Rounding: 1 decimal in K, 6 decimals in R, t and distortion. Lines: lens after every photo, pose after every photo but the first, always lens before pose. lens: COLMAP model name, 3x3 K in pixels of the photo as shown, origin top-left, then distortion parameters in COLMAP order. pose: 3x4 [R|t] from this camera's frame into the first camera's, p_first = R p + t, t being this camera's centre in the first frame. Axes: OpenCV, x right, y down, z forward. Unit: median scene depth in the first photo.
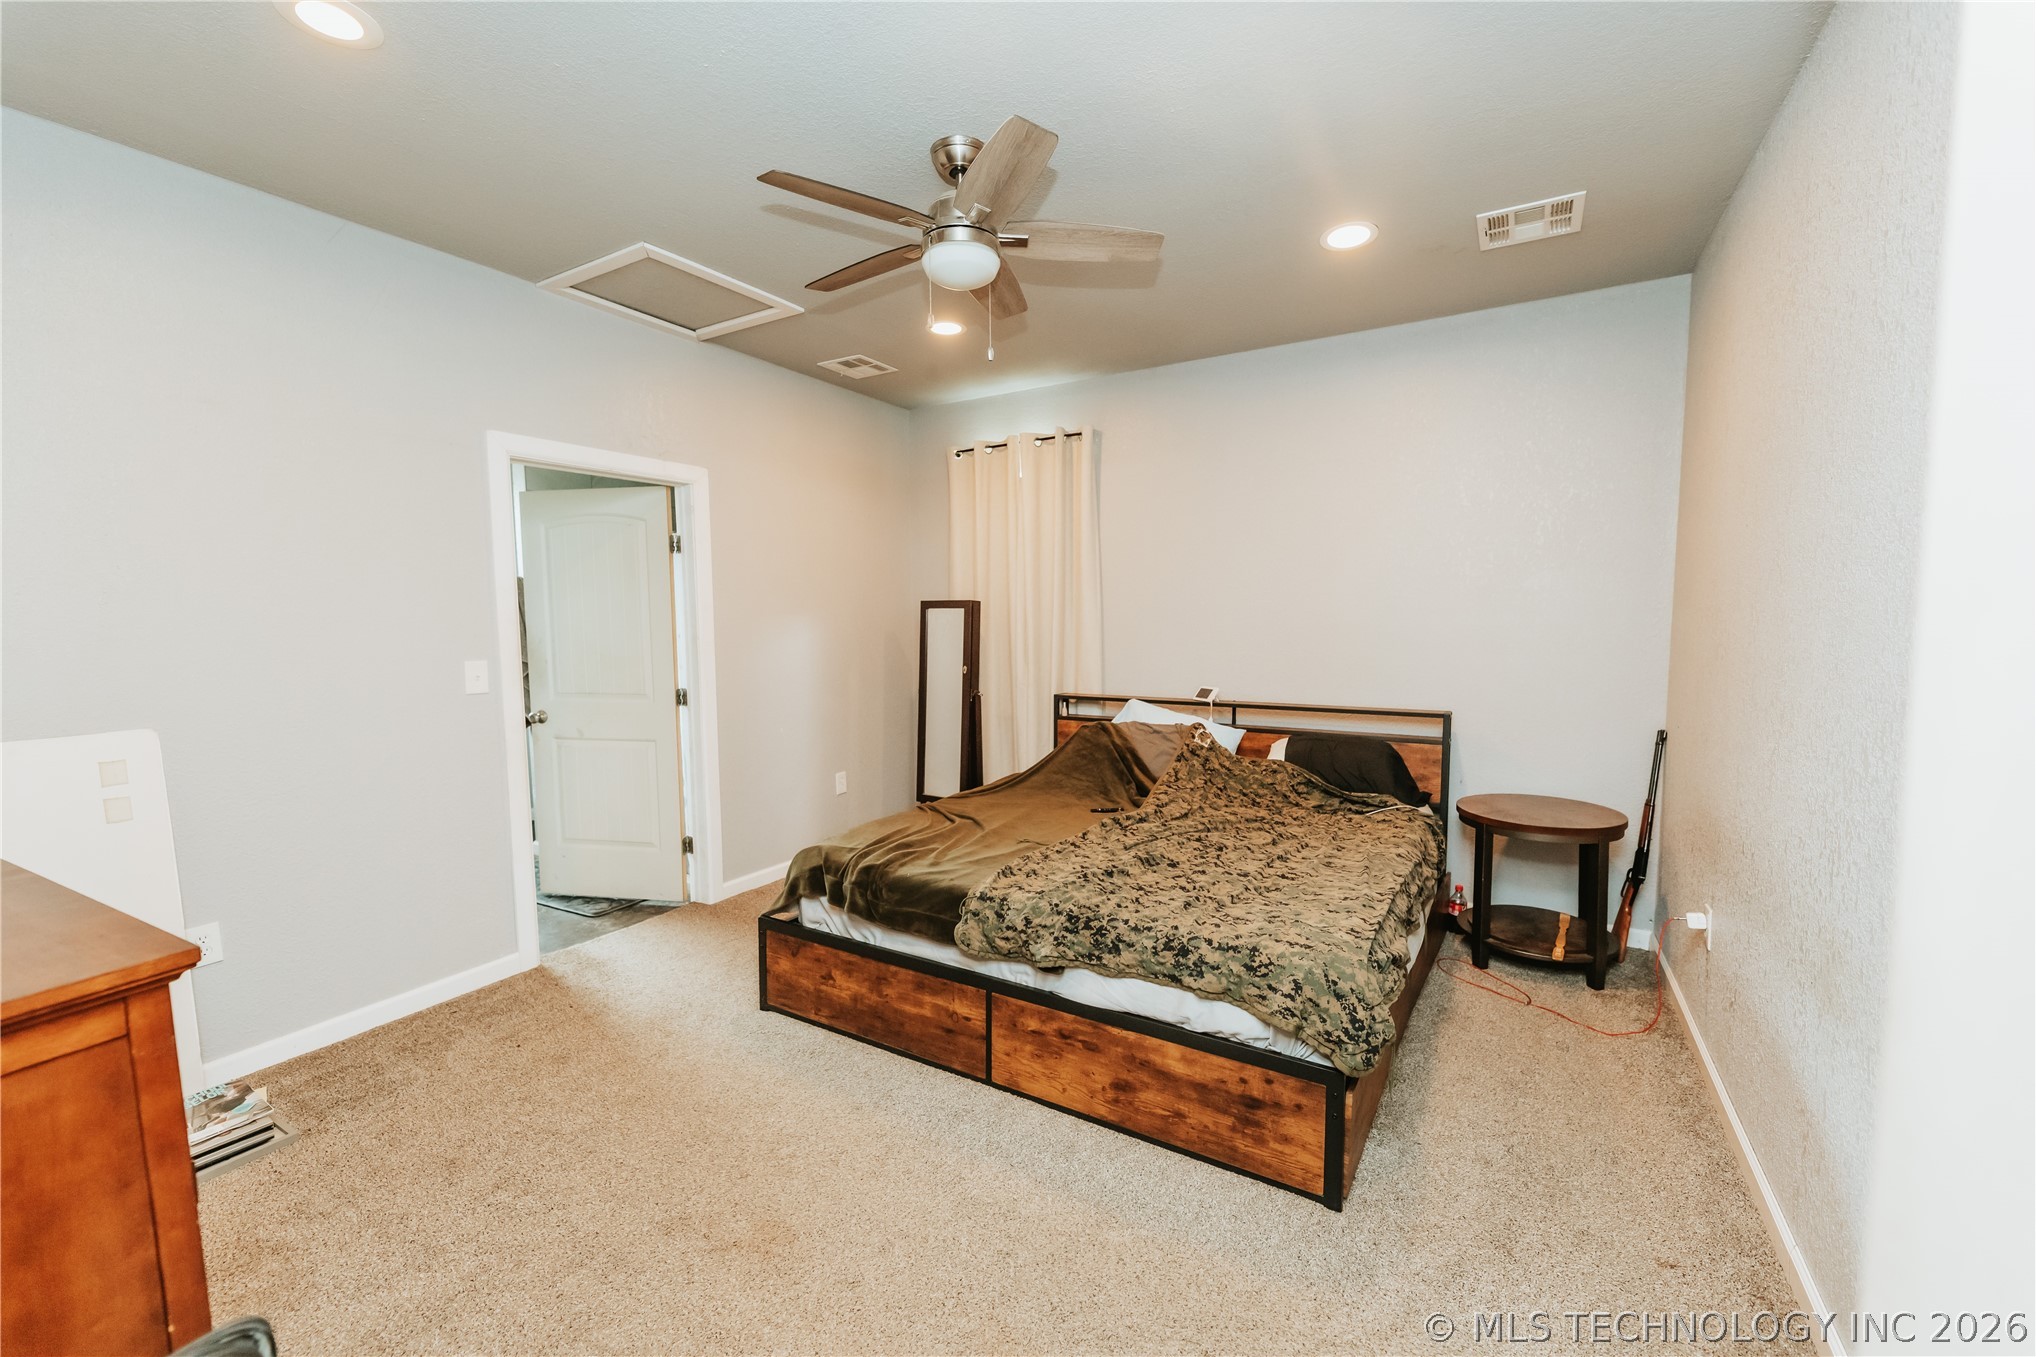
lens RADIAL K [[809.5, 0, 1016.2], [0, 809.5, 683.8], [0, 0, 1]] dist [-0.006697, -0.000145]
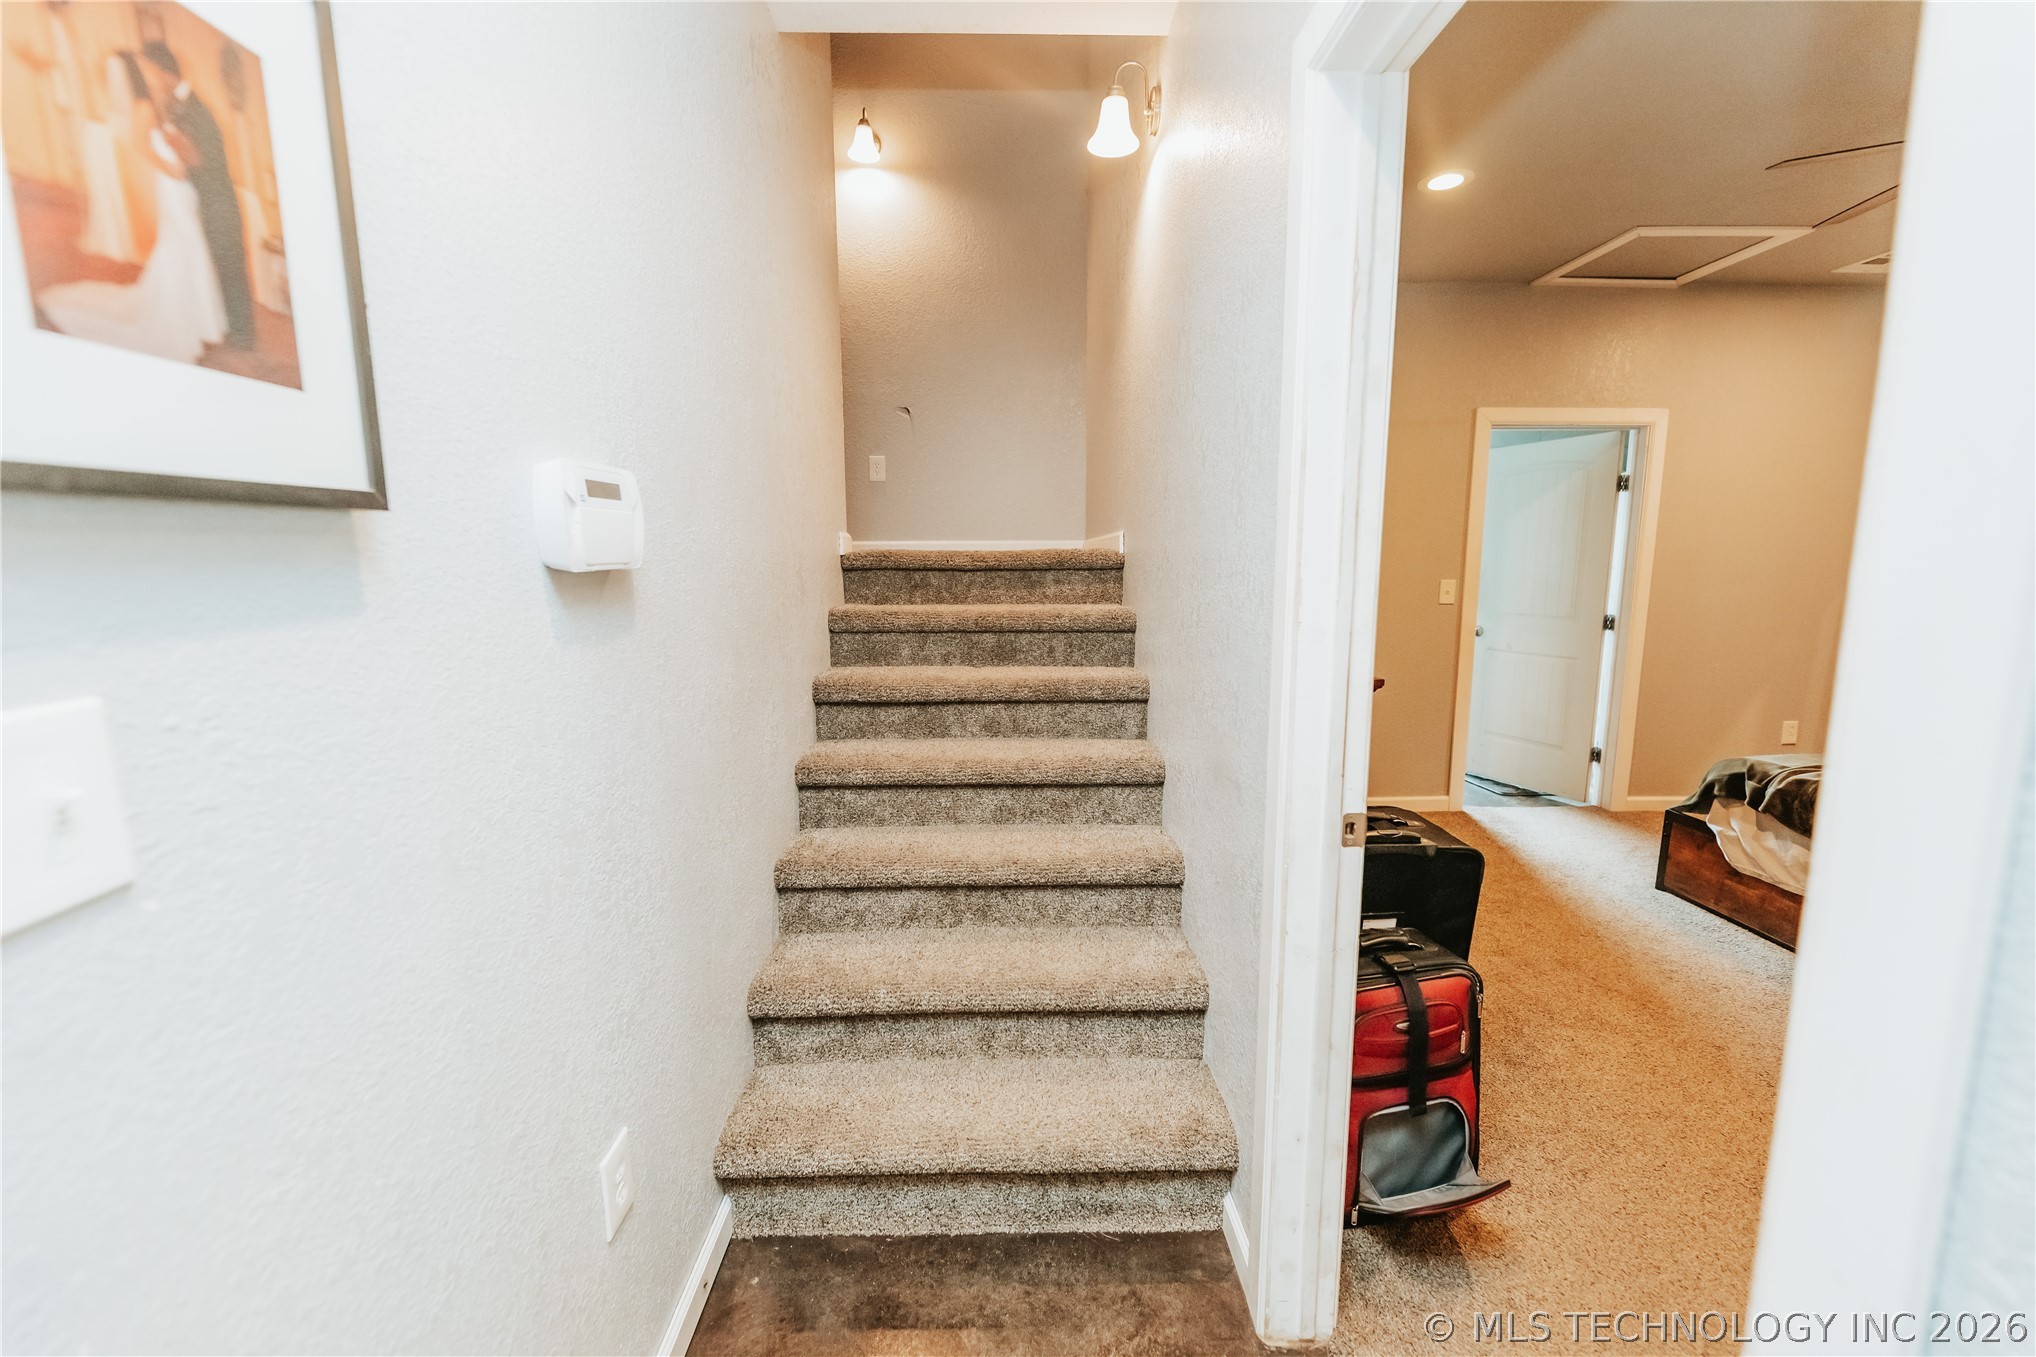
lens RADIAL K [[809.5, 0, 1016.2], [0, 809.5, 683.8], [0, 0, 1]] dist [-0.006697, -0.000145]
pose [[0.535562, 0.123699, -0.835387, 0.115496], [-0.073526, 0.992288, 0.099795, 0.066232], [0.841289, 0.007977, 0.540527, -0.378976]]
